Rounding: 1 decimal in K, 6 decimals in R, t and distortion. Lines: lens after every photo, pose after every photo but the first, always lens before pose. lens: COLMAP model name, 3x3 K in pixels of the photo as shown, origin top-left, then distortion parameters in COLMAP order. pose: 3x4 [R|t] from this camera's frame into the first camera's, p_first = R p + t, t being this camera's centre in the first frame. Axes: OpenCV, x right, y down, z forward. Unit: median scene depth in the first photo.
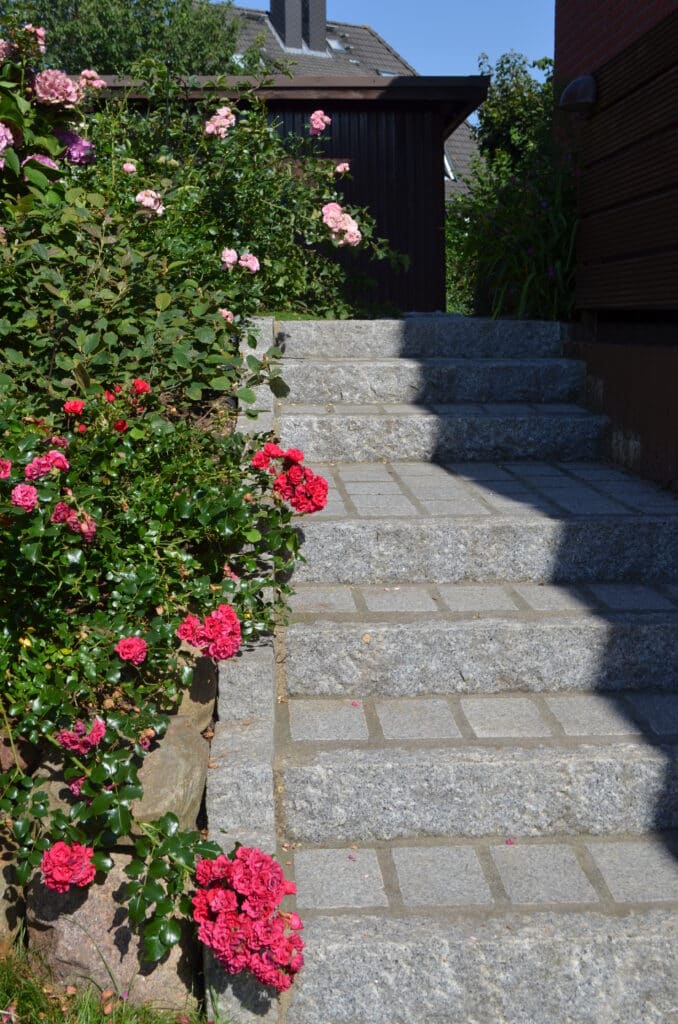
lens RADIAL K [[1339.3, 0, 339.9], [0, 1339.3, 510.9], [0, 0, 1]] dist [-0.025005, 0.000000]
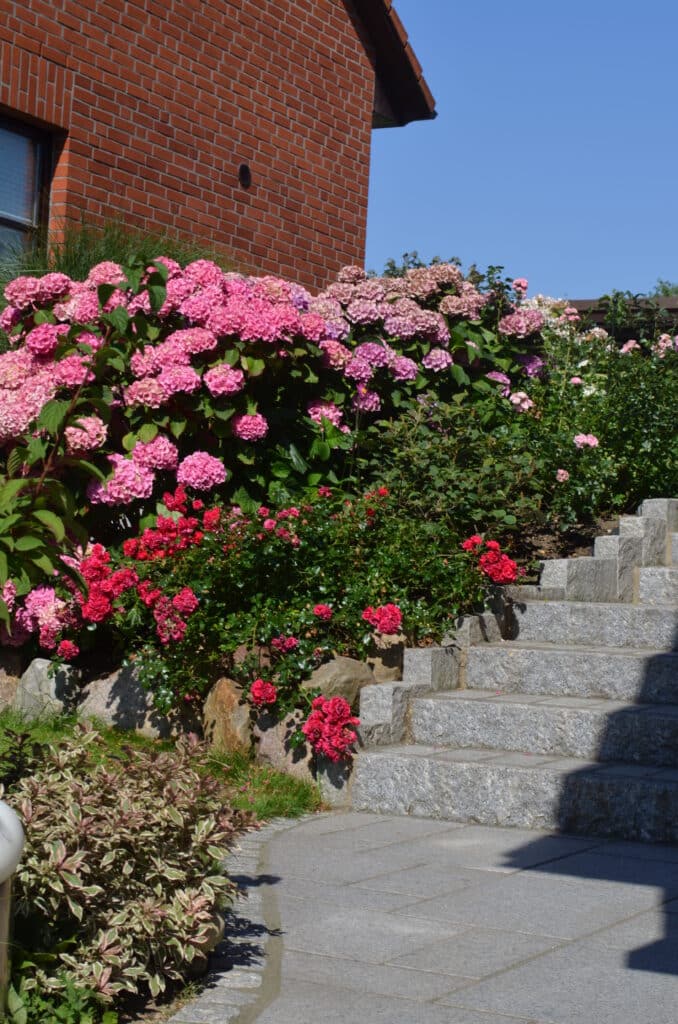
lens RADIAL K [[1963.9, 0, 338.8], [0, 1963.9, 511.5], [0, 0, 1]] dist [0.003299, 0.000000]
pose [[0.842401, 0.018583, -0.538531, 1.264197], [-0.124534, 0.979063, -0.161020, 0.377557], [0.524263, 0.202709, 0.827078, -1.248722]]
